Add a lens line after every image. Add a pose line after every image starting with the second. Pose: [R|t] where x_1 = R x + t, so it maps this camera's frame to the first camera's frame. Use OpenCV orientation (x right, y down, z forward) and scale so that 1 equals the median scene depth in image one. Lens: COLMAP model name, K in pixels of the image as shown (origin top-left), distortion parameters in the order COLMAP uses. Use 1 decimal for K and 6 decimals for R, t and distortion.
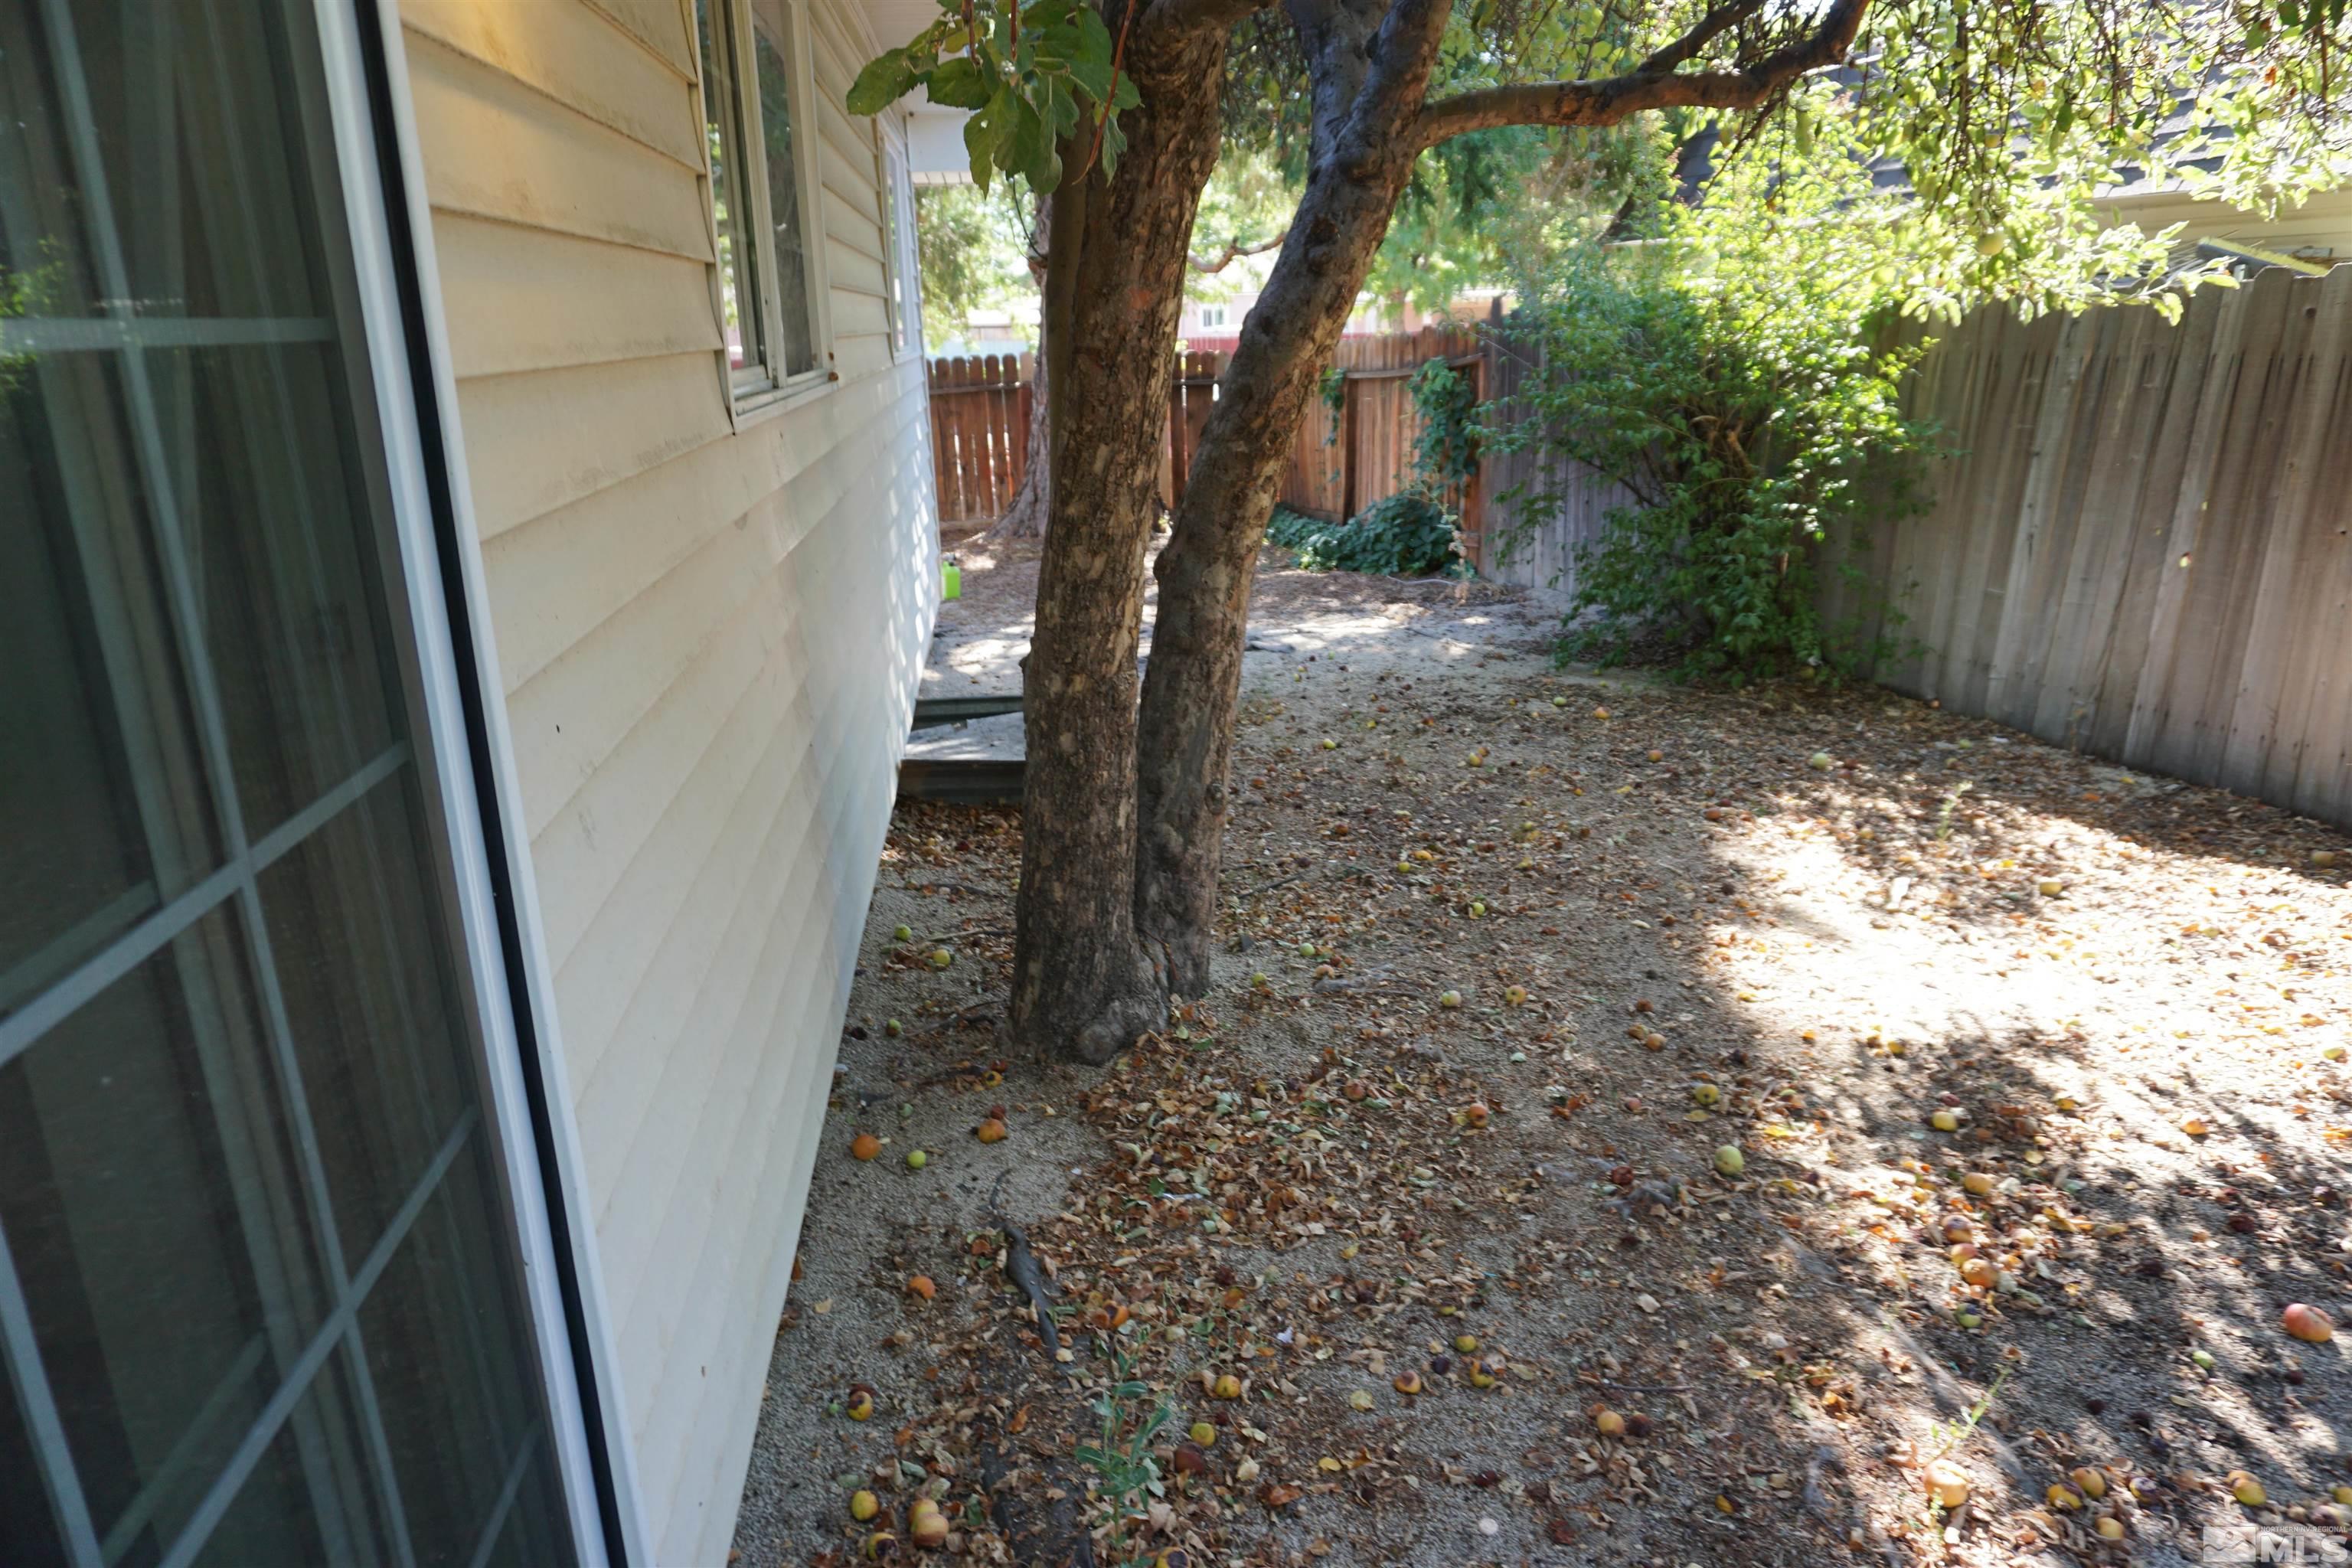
lens RADIAL K [[1568.2, 0, 1182.2], [0, 1568.2, 778.9], [0, 0, 1]] dist [-0.009422, 0.001886]
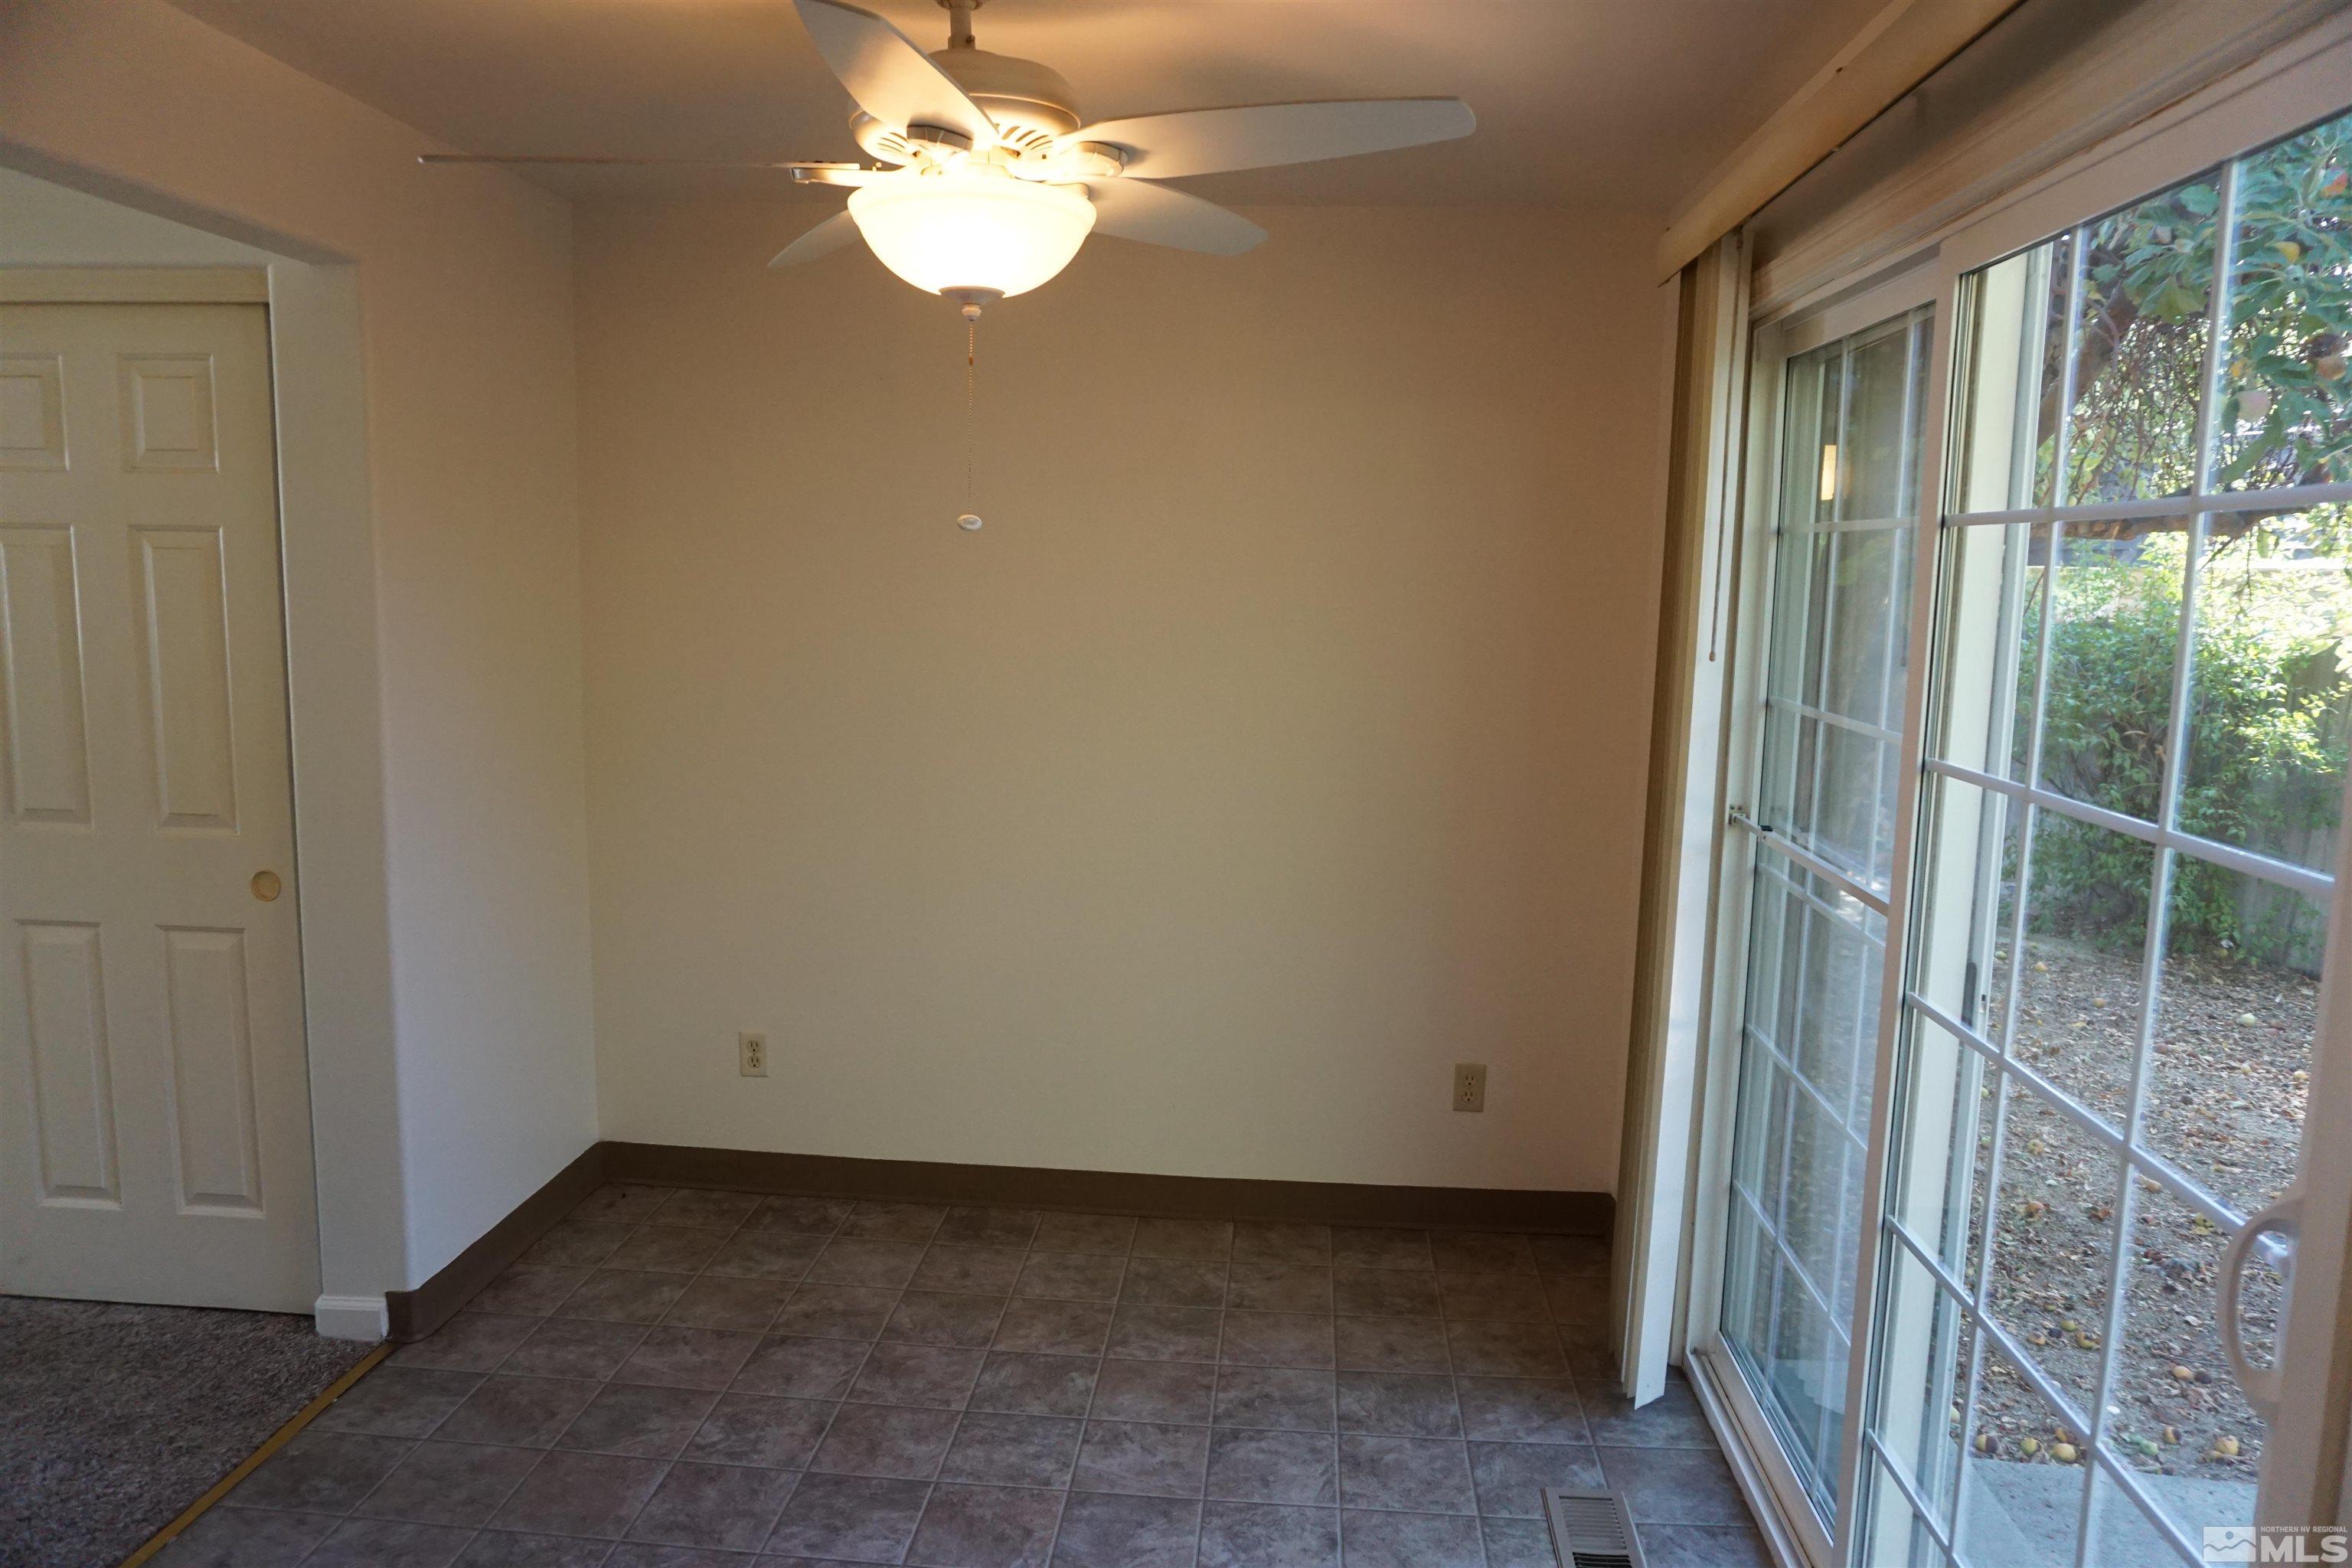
lens RADIAL K [[1568.2, 0, 1172.3], [0, 1568.2, 788.7], [0, 0, 1]] dist [-0.009422, 0.001886]
pose [[0.981762, 0.077407, -0.173640, -0.241520], [-0.102534, 0.984722, -0.140749, 0.077093], [0.160092, 0.155986, 0.974699, -0.380902]]
